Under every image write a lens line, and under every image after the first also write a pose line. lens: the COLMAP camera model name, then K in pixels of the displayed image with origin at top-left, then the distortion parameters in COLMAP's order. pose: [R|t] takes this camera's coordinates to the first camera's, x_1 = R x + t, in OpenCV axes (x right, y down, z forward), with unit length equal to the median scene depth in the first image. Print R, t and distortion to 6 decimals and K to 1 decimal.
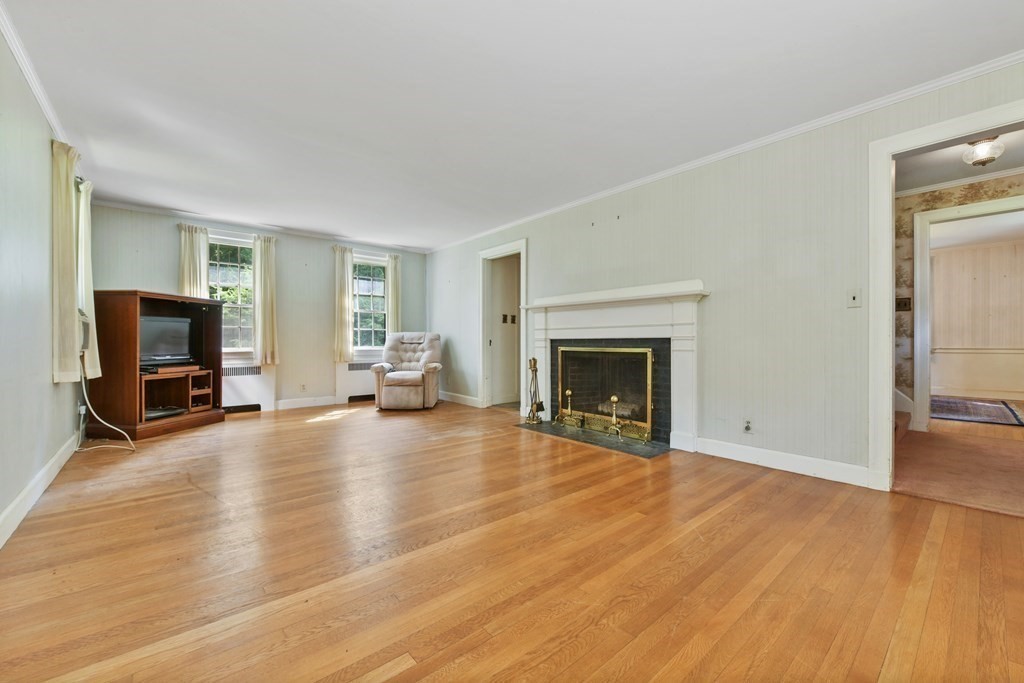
lens RADIAL K [[402.7, 0, 520.7], [0, 402.7, 341.6], [0, 0, 1]] dist [-0.005843, -0.000060]
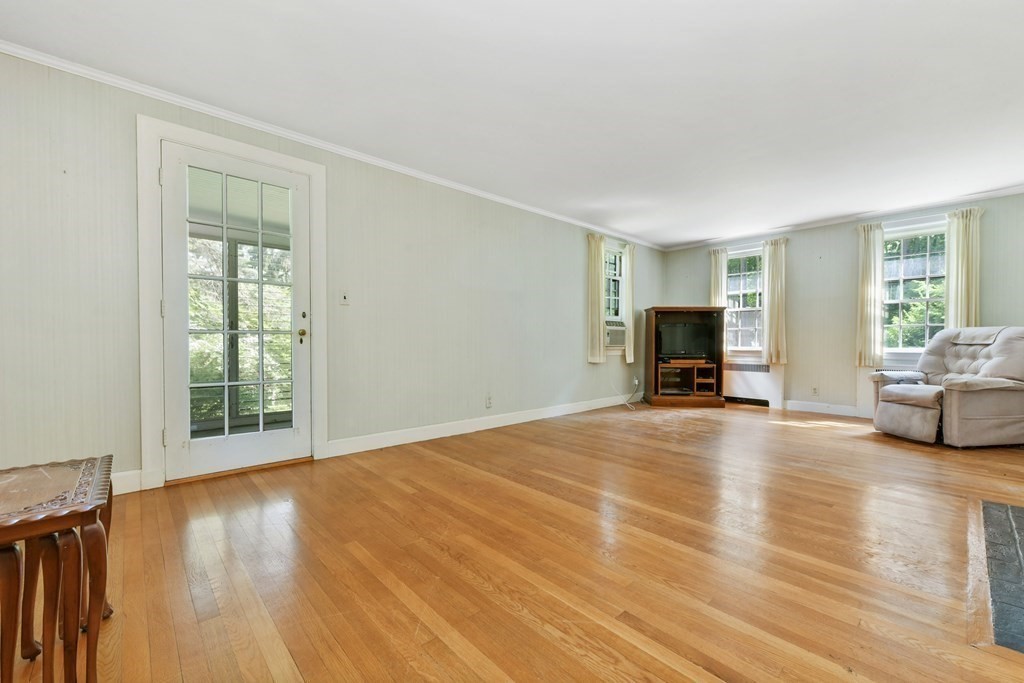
lens RADIAL K [[402.7, 0, 520.7], [0, 402.7, 341.6], [0, 0, 1]] dist [-0.005843, -0.000060]
pose [[0.064618, 0.002841, -0.997906, 0.365650], [-0.004221, 0.999988, 0.002574, 0.000710], [0.997901, 0.004046, 0.064629, 0.281083]]
